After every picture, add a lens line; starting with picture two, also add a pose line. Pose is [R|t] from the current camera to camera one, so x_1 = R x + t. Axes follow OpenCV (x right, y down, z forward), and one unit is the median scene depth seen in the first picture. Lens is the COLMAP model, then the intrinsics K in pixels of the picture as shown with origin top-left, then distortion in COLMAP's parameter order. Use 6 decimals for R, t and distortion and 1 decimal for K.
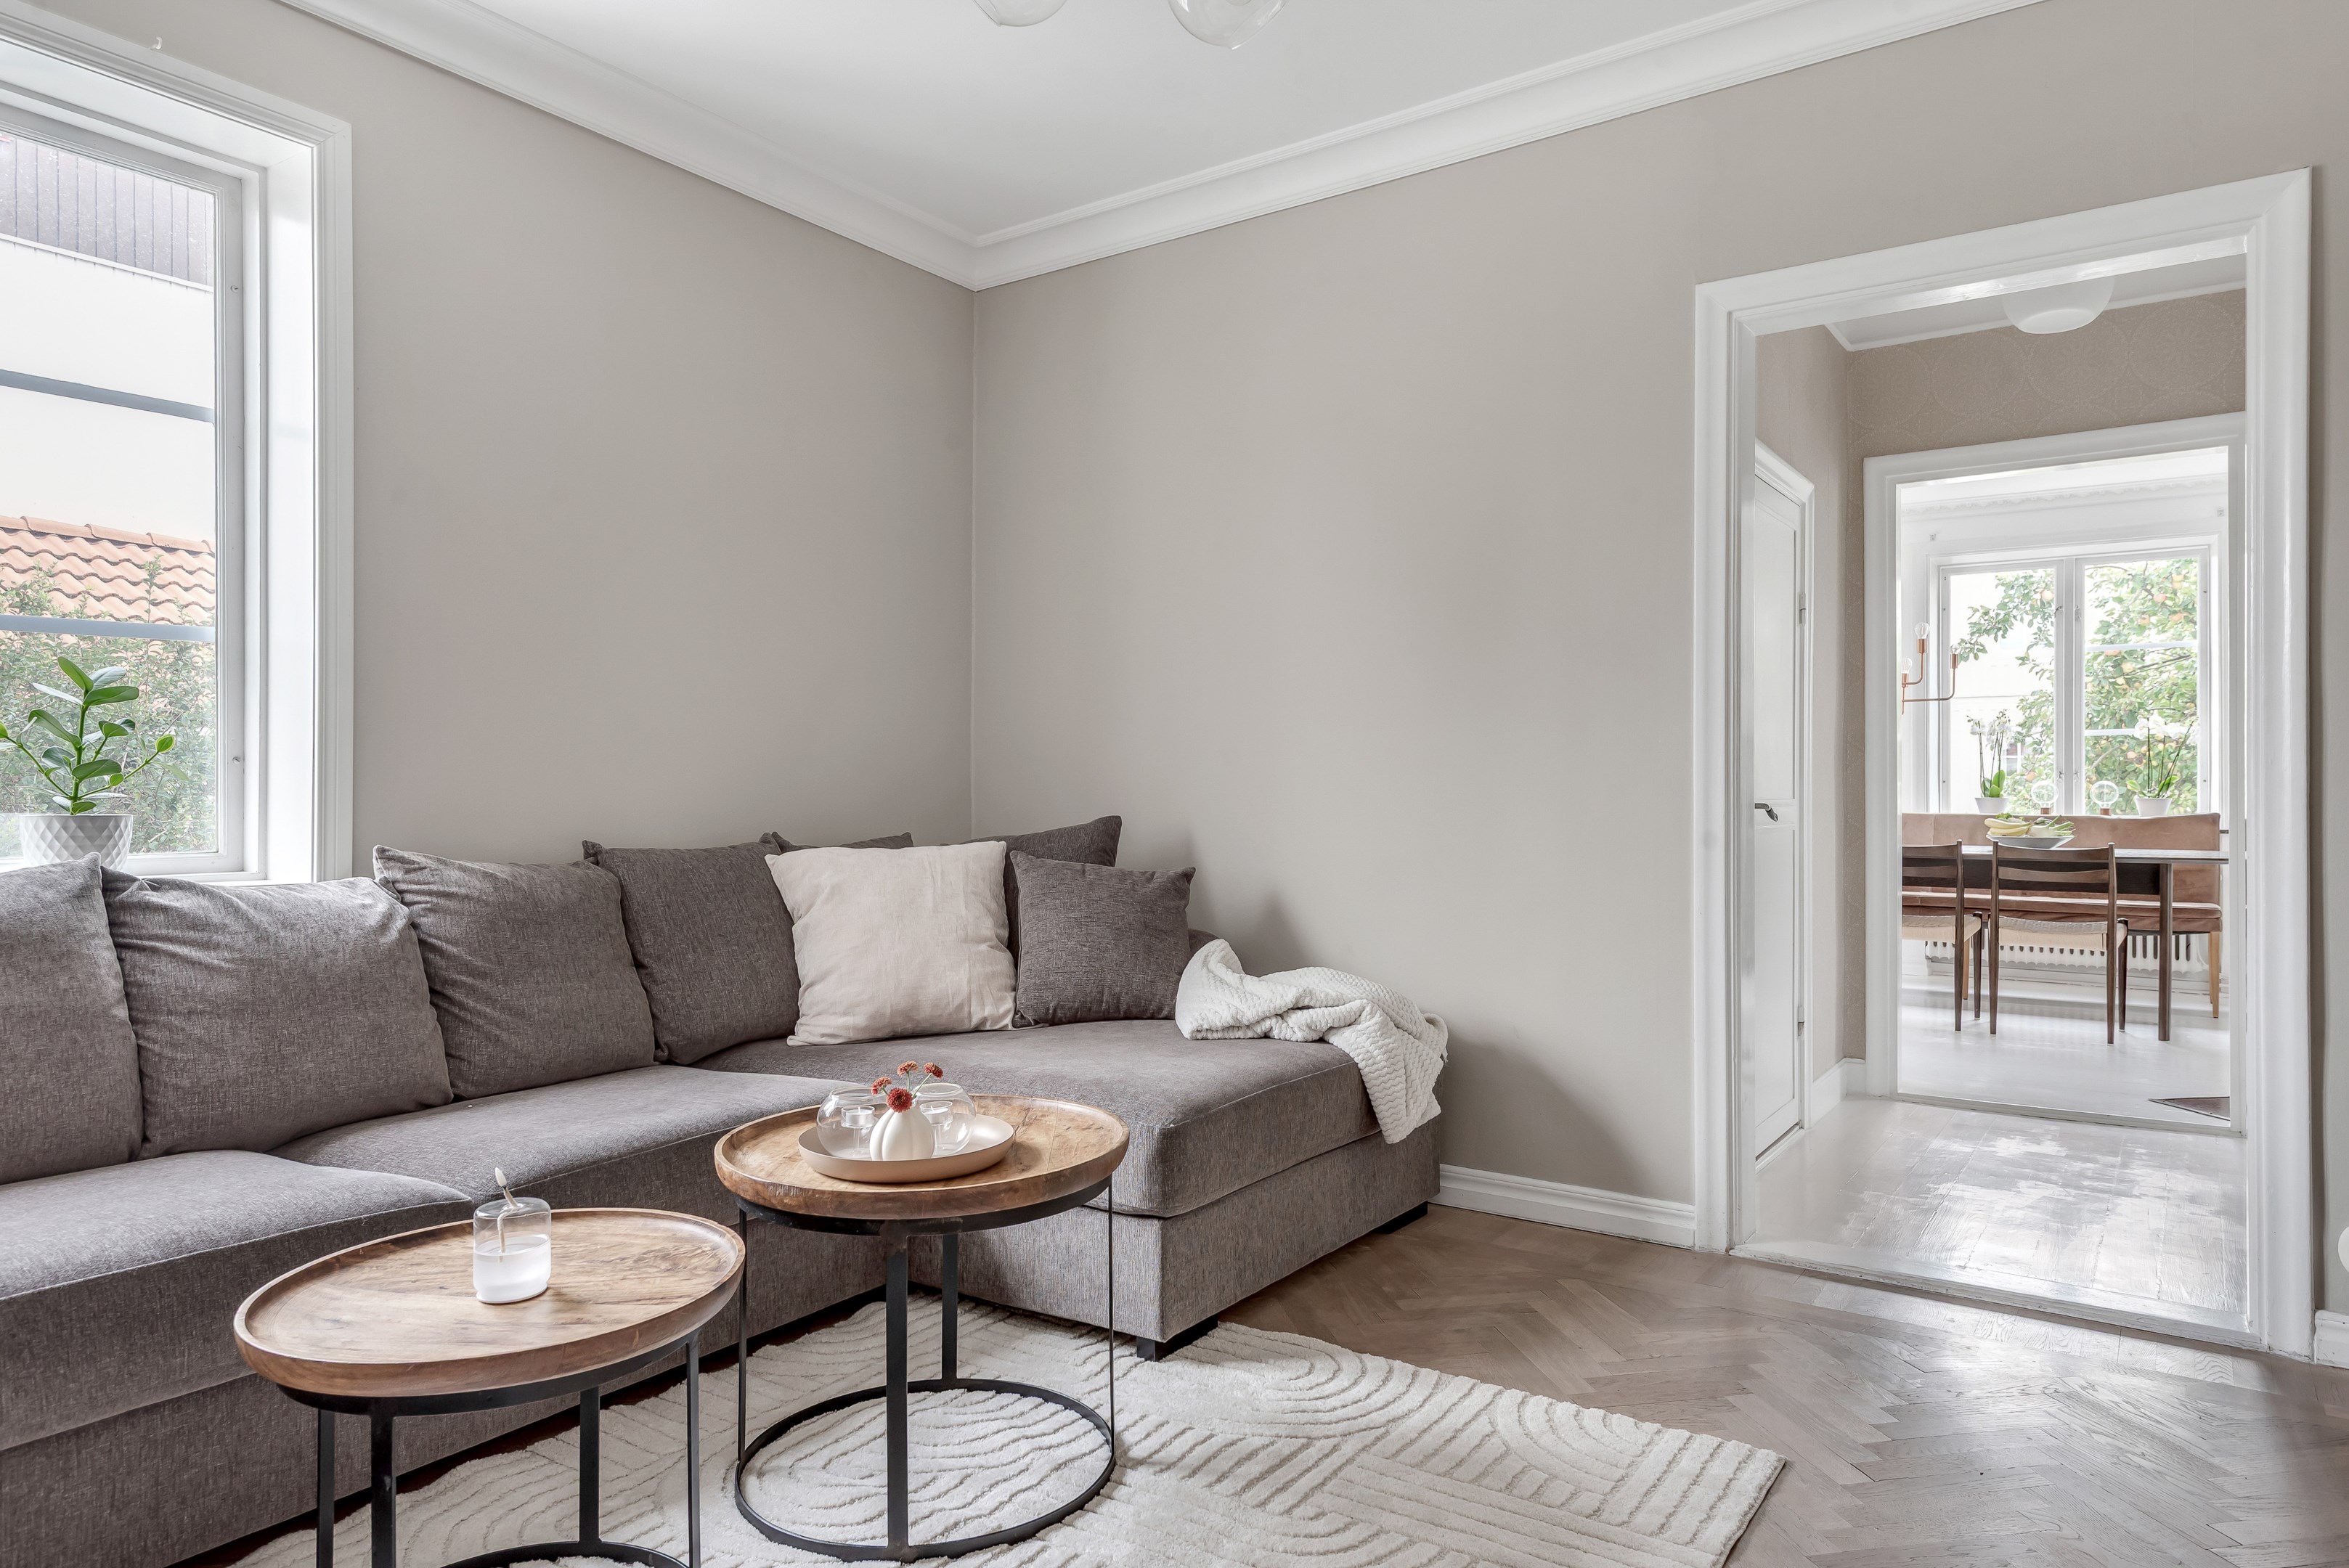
lens RADIAL K [[1458.9, 0, 1177.7], [0, 1458.9, 791.3], [0, 0, 1]] dist [0.030432, -0.006317]
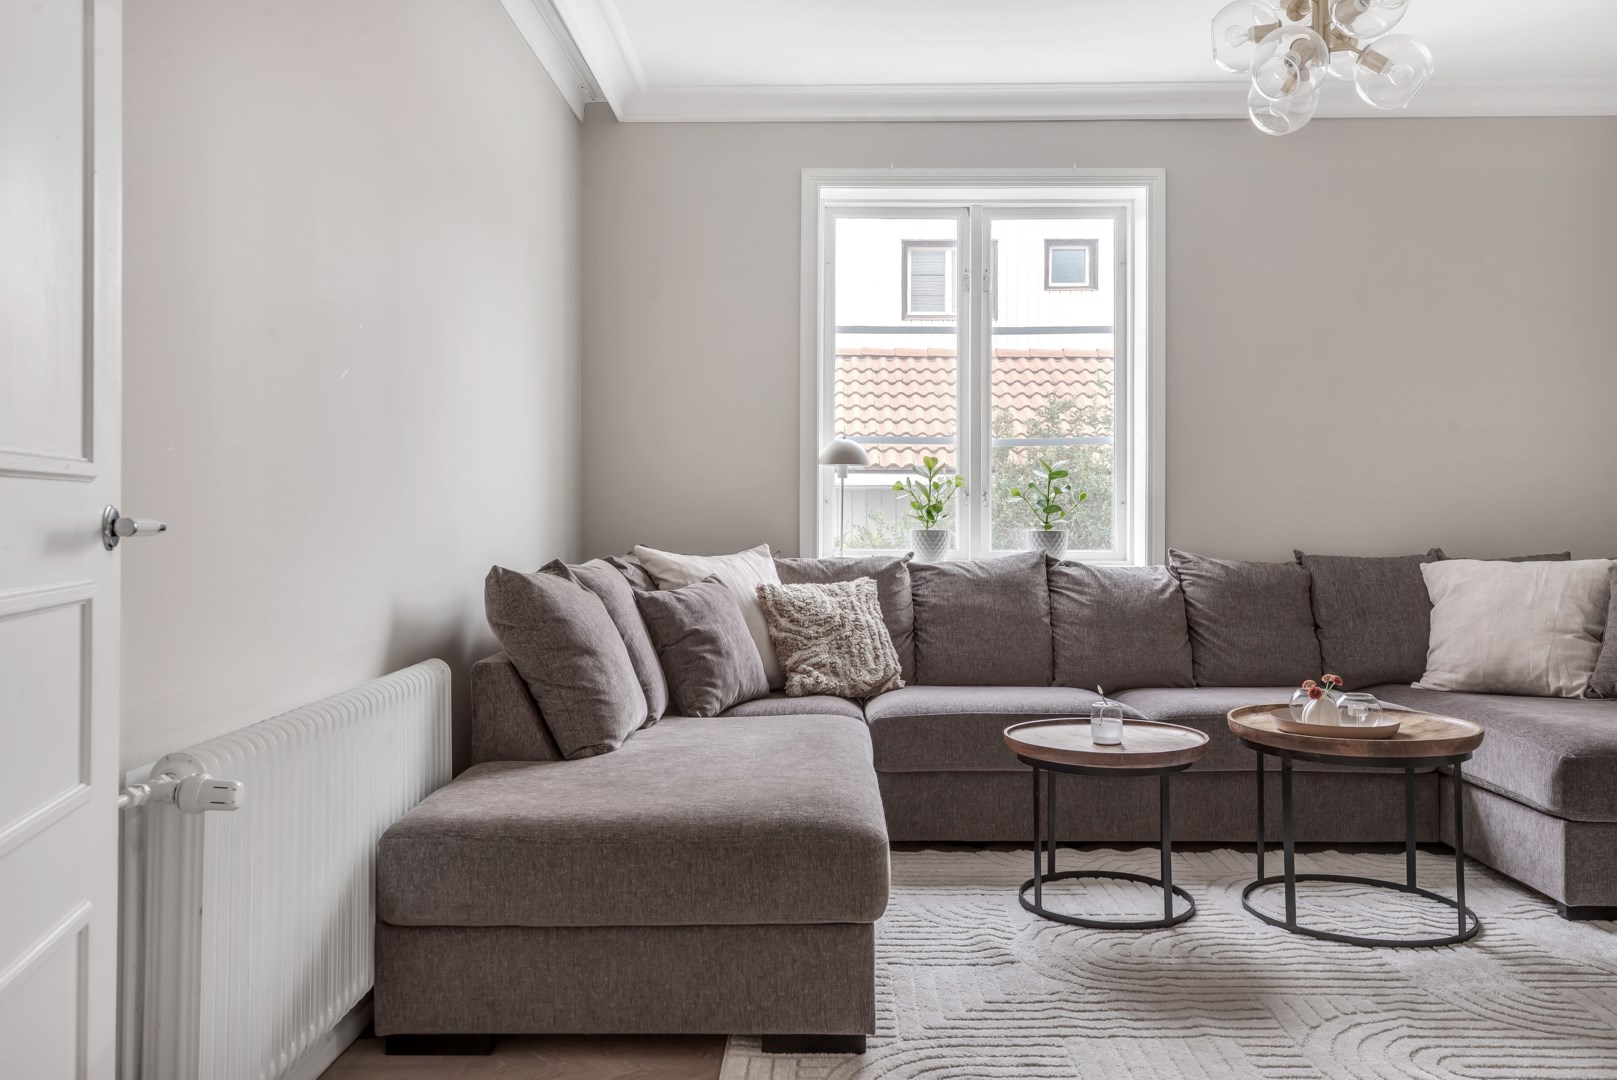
lens RADIAL K [[1004.4, 0, 811.0], [0, 1004.4, 527.5], [0, 0, 1]] dist [0.030432, -0.006317]
pose [[0.571823, 0.008892, -0.820329, 0.262538], [-0.000765, 0.999947, 0.010306, -0.003269], [0.820377, -0.005266, 0.571799, -0.123001]]
